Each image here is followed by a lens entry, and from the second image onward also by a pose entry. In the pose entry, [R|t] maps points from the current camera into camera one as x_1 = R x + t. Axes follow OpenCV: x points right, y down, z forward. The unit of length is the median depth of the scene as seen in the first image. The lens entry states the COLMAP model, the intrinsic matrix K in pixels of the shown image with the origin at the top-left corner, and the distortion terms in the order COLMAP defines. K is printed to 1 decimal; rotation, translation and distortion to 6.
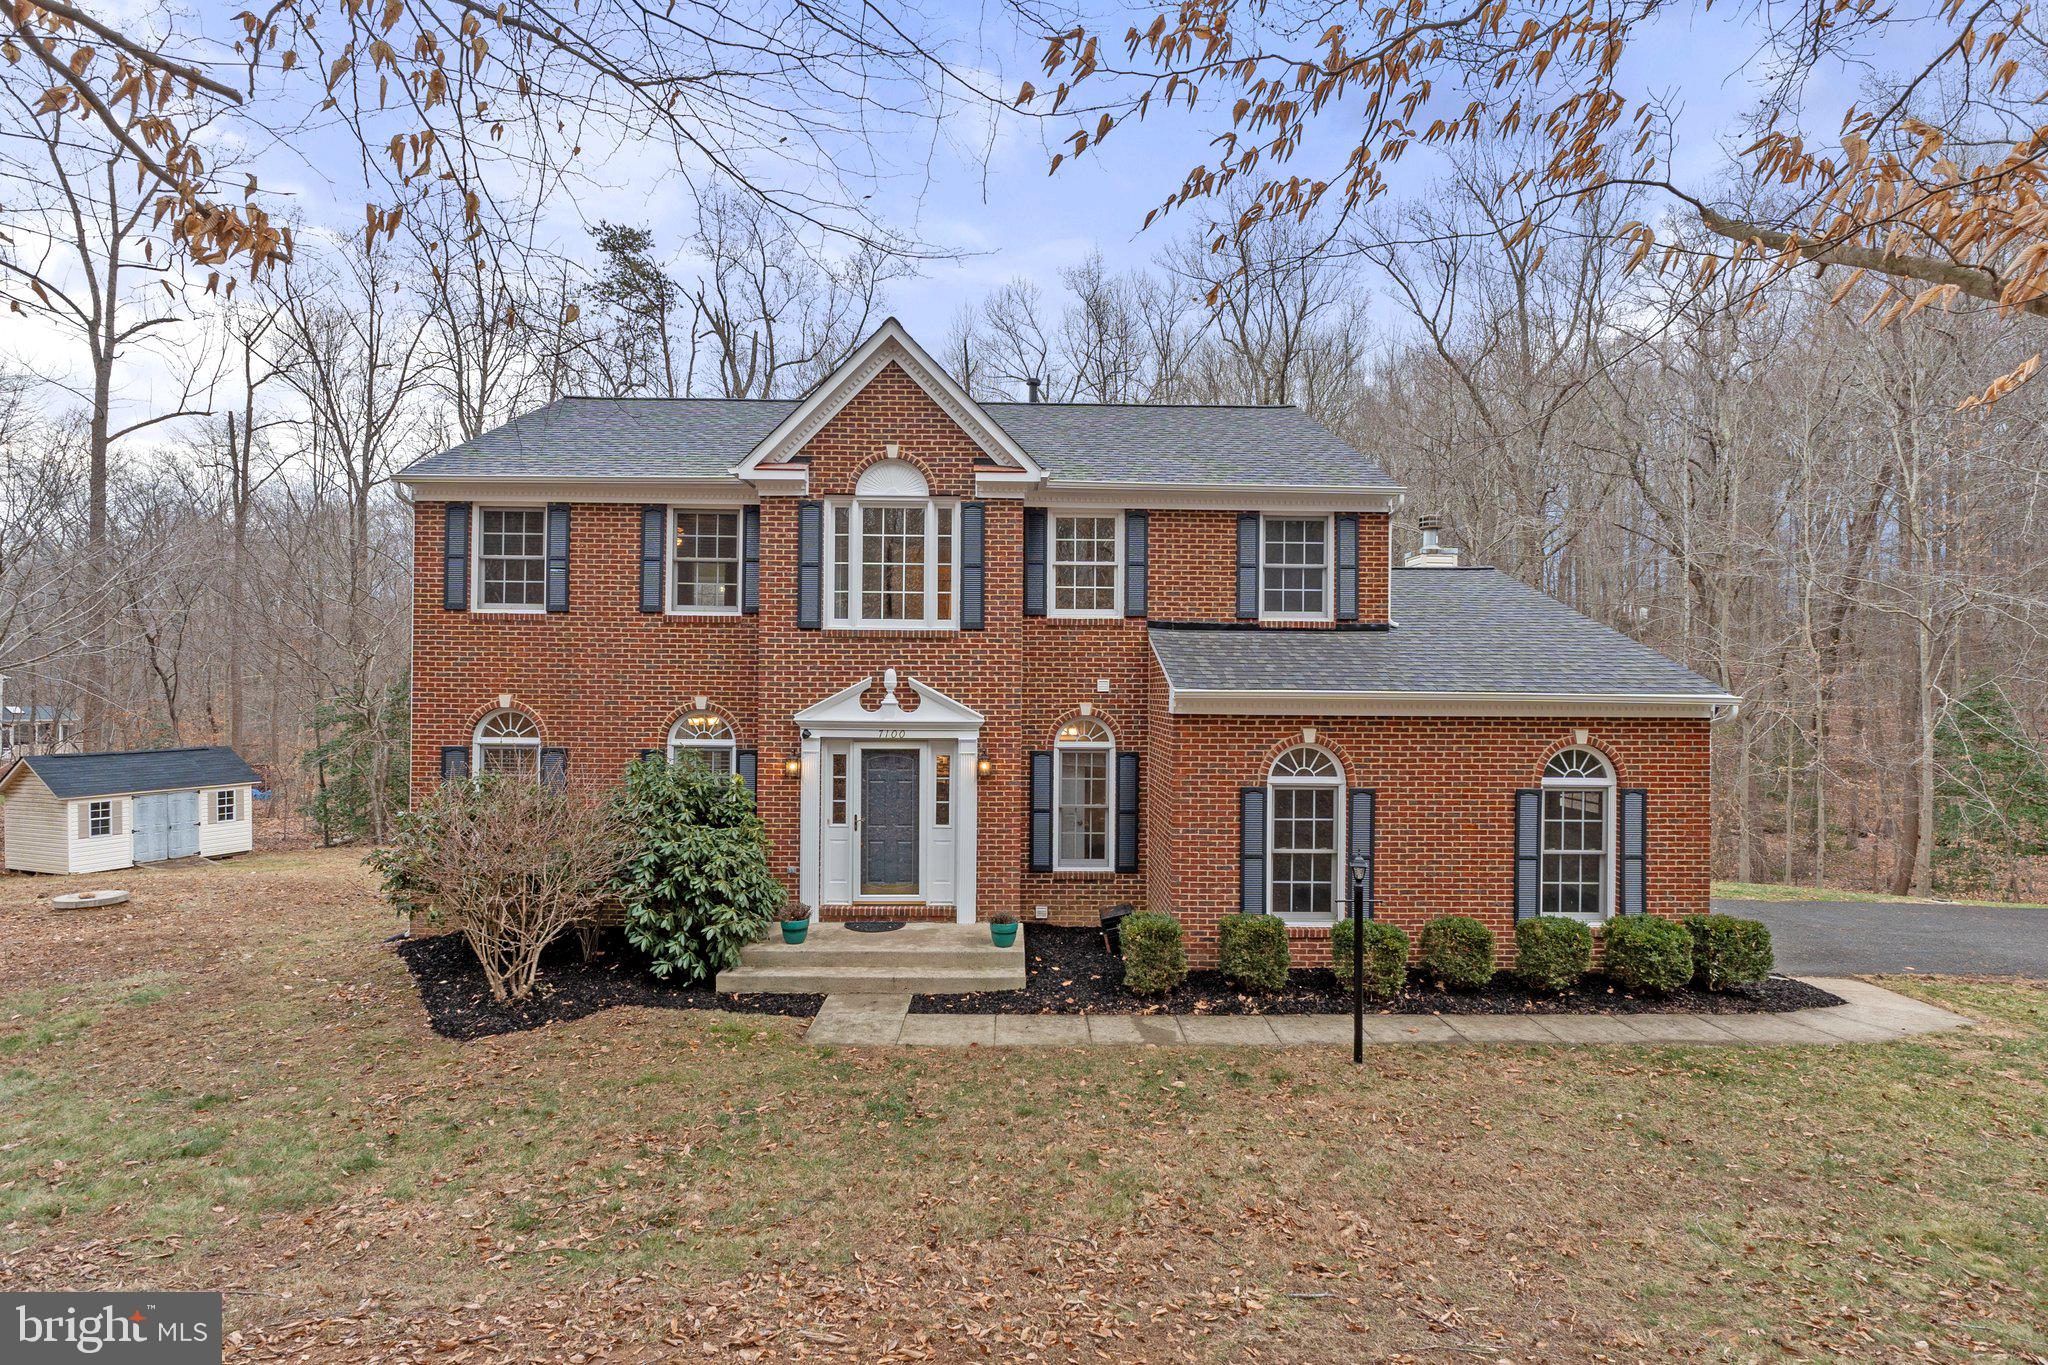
lens RADIAL K [[1002.4, 0, 1023.7], [0, 1002.4, 675.5], [0, 0, 1]] dist [-0.012957, 0.002357]
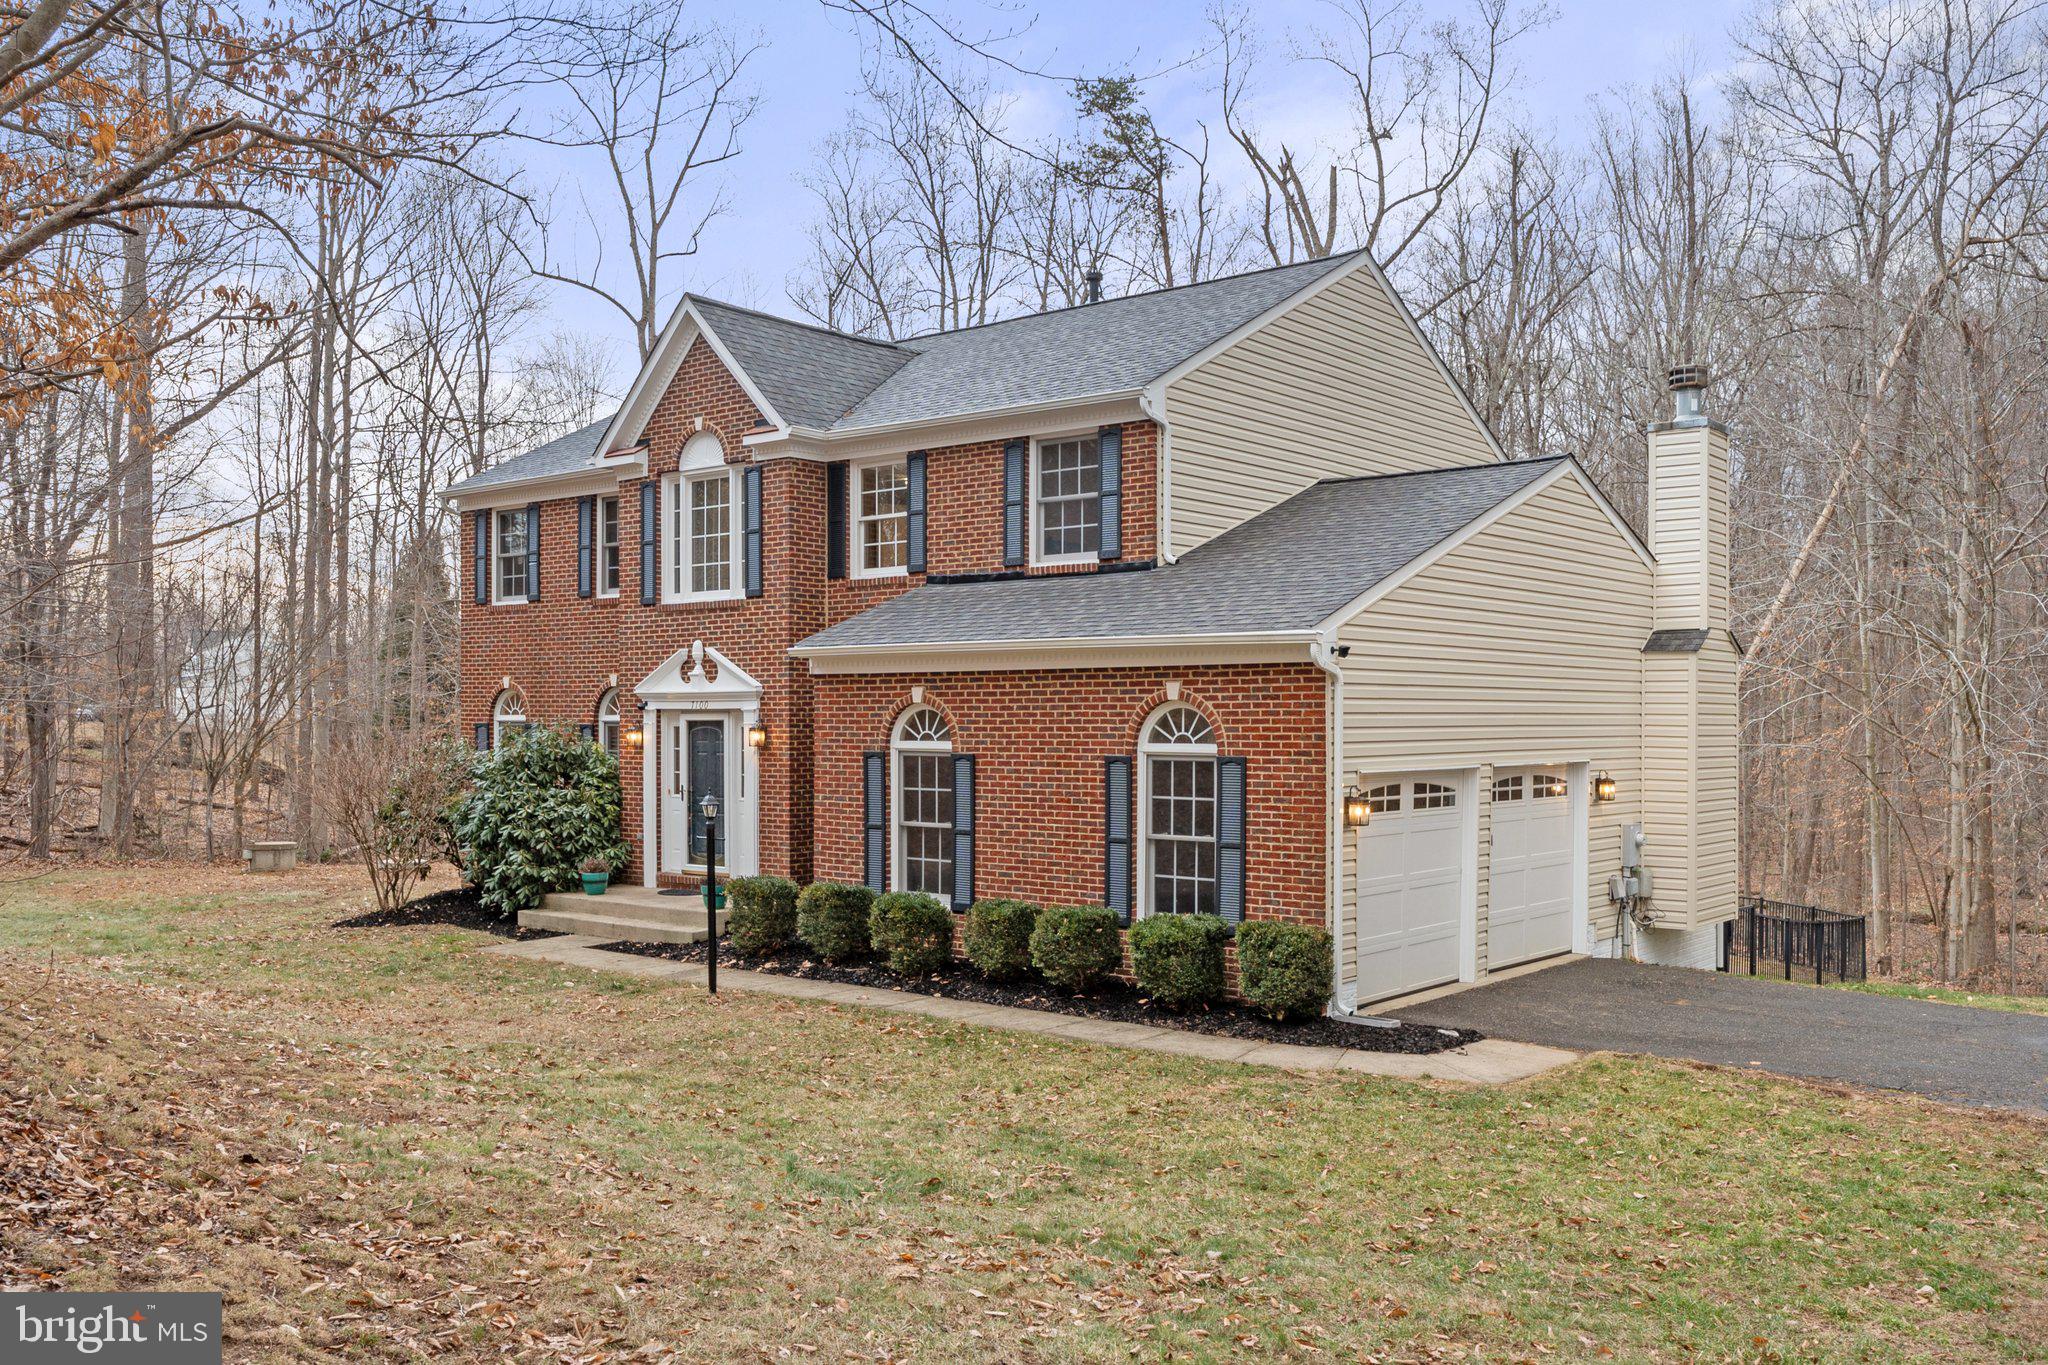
lens RADIAL K [[1758.1, 0, 1020.7], [0, 1758.1, 699.1], [0, 0, 1]] dist [0.008772, 0.001022]
pose [[0.754245, -0.016022, -0.656398, 1.272490], [0.015759, 0.999856, -0.006297, 0.068864], [0.656404, -0.005595, 0.754389, -0.121805]]
